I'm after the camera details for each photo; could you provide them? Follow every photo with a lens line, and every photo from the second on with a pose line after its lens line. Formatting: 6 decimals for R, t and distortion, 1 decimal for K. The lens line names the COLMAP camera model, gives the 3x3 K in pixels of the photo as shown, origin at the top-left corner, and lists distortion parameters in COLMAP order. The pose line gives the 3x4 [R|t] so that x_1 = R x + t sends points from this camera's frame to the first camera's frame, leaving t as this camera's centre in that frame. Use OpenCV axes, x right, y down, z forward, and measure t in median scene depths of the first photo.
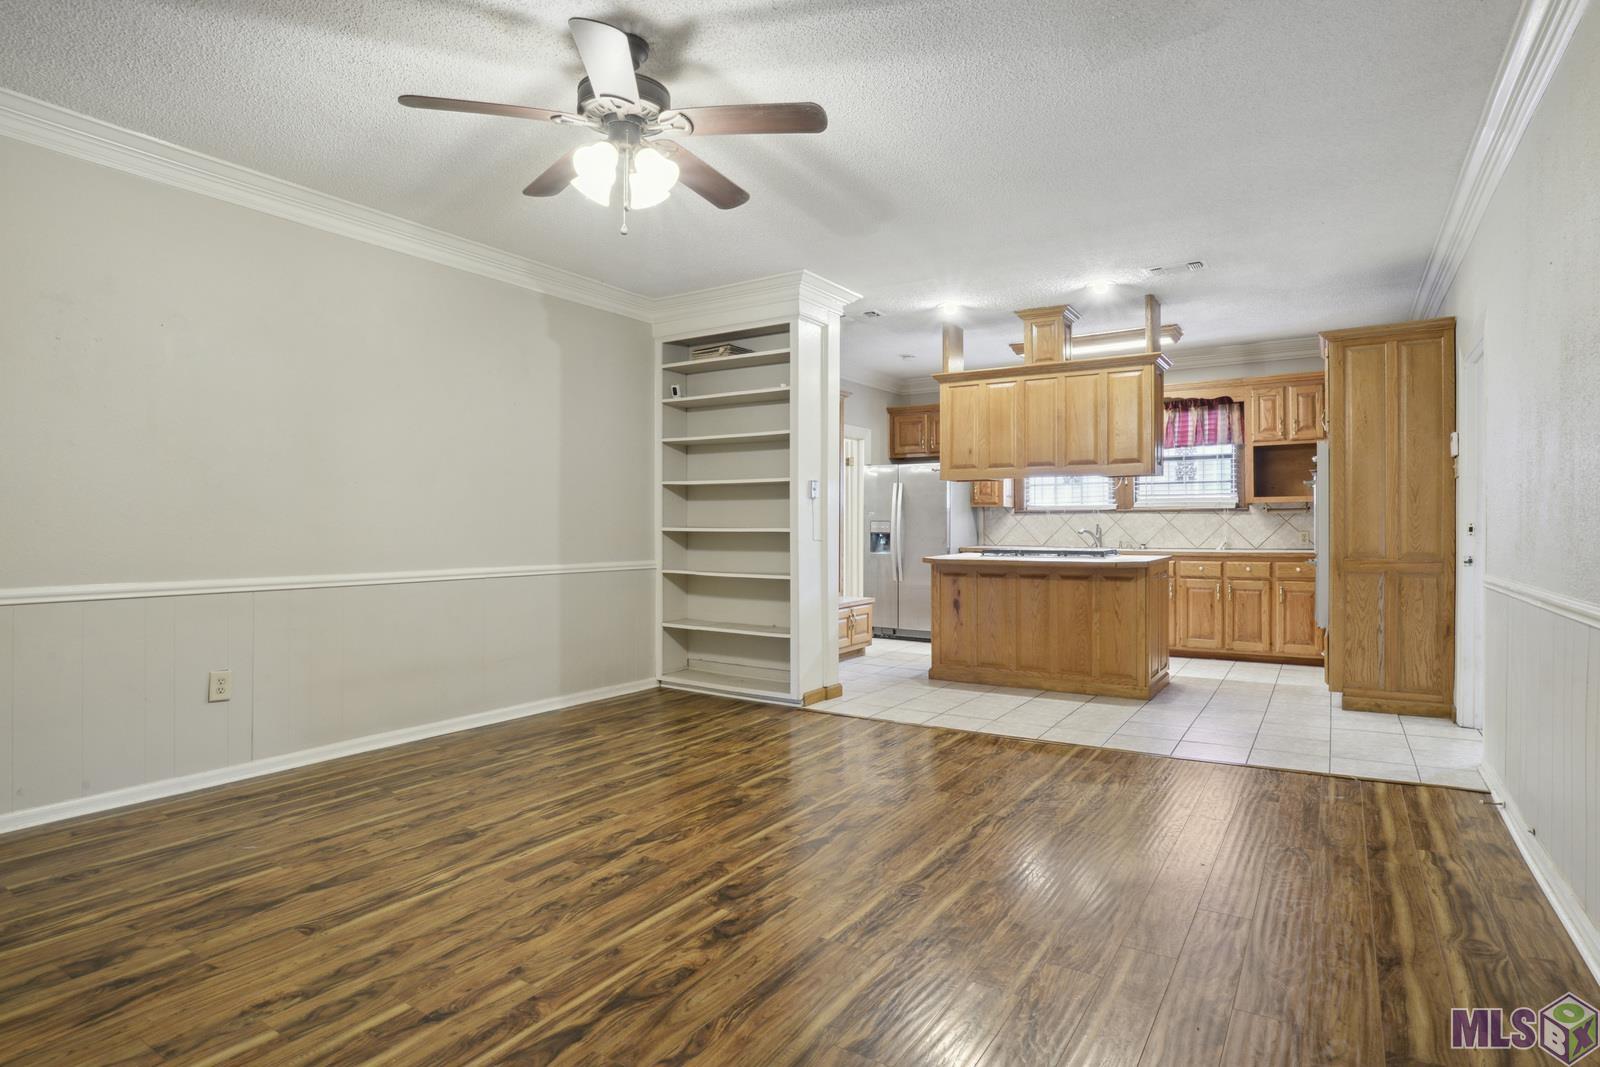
lens RADIAL K [[857.6, 0, 799.2], [0, 857.6, 524.7], [0, 0, 1]] dist [-0.041157, 0.011585]
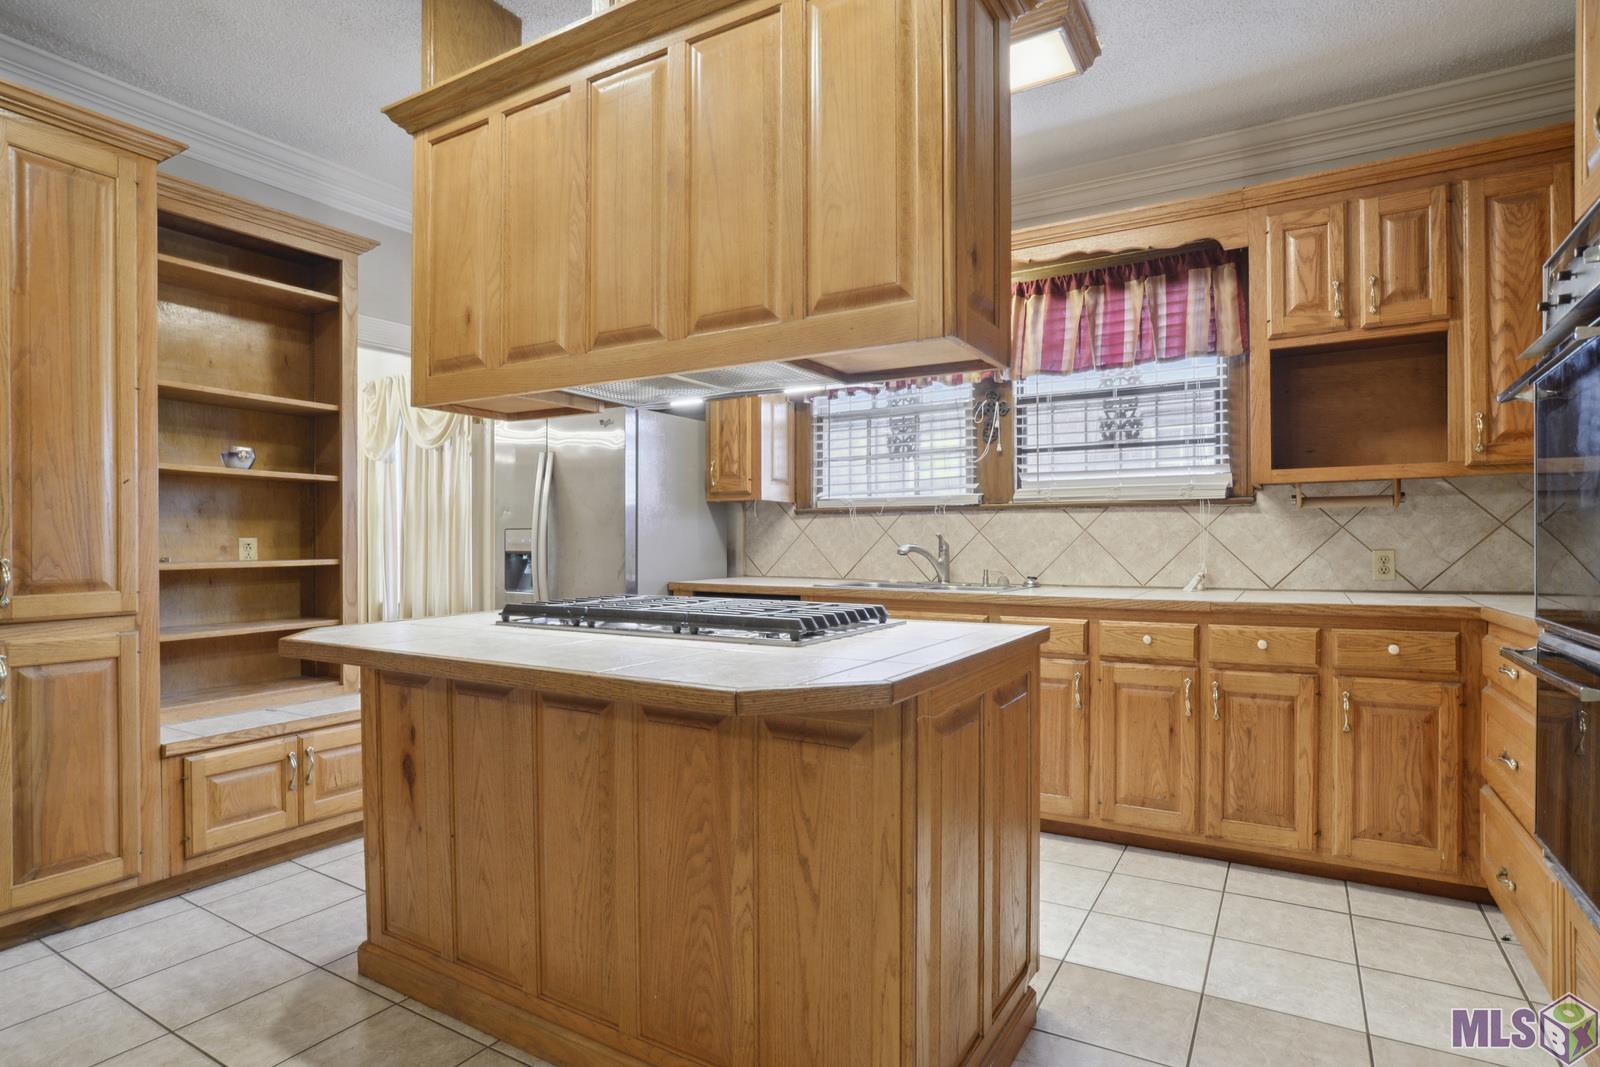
lens RADIAL K [[857.6, 0, 796.0], [0, 857.6, 546.0], [0, 0, 1]] dist [-0.041157, 0.011585]
pose [[0.999596, 0.000210, 0.028407, 0.286999], [-0.000379, 0.999982, 0.005932, 0.003272], [-0.028405, -0.005940, 0.999579, 0.584352]]
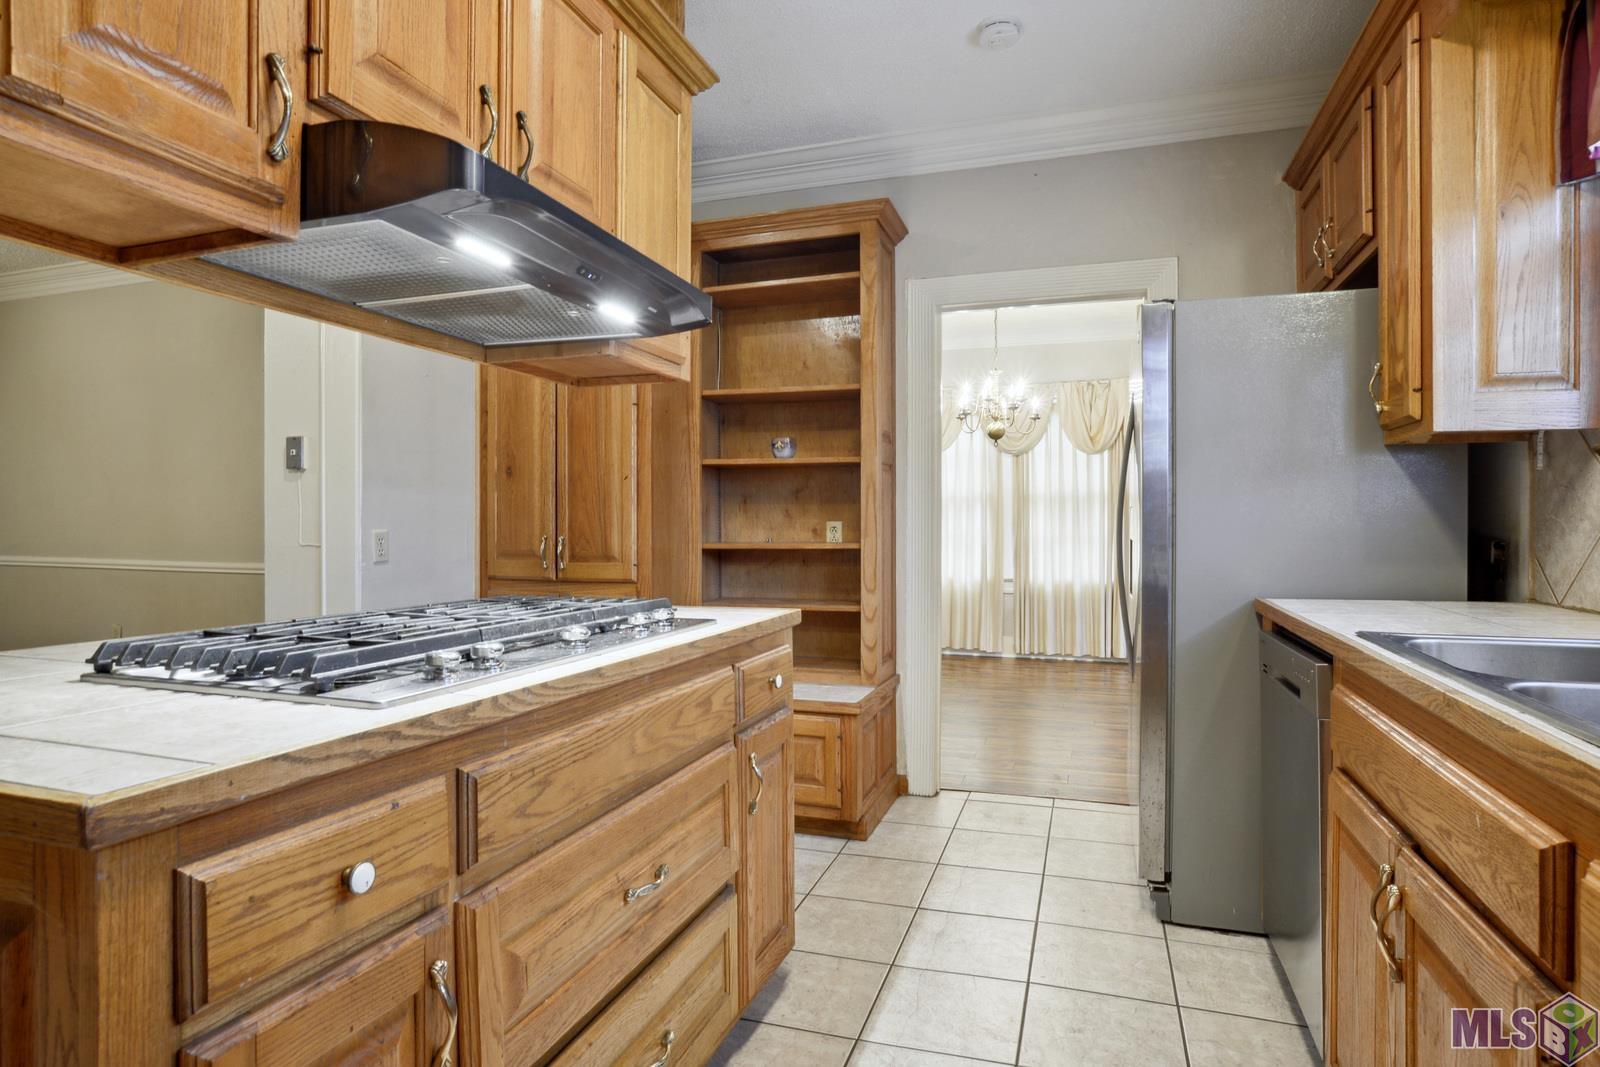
lens RADIAL K [[857.6, 0, 808.1], [0, 857.6, 519.3], [0, 0, 1]] dist [-0.041157, 0.011585]
pose [[0.240584, -0.004320, -0.970619, 0.473759], [0.001852, 0.999990, -0.003992, 0.002565], [0.970627, -0.000837, 0.240589, 0.909357]]
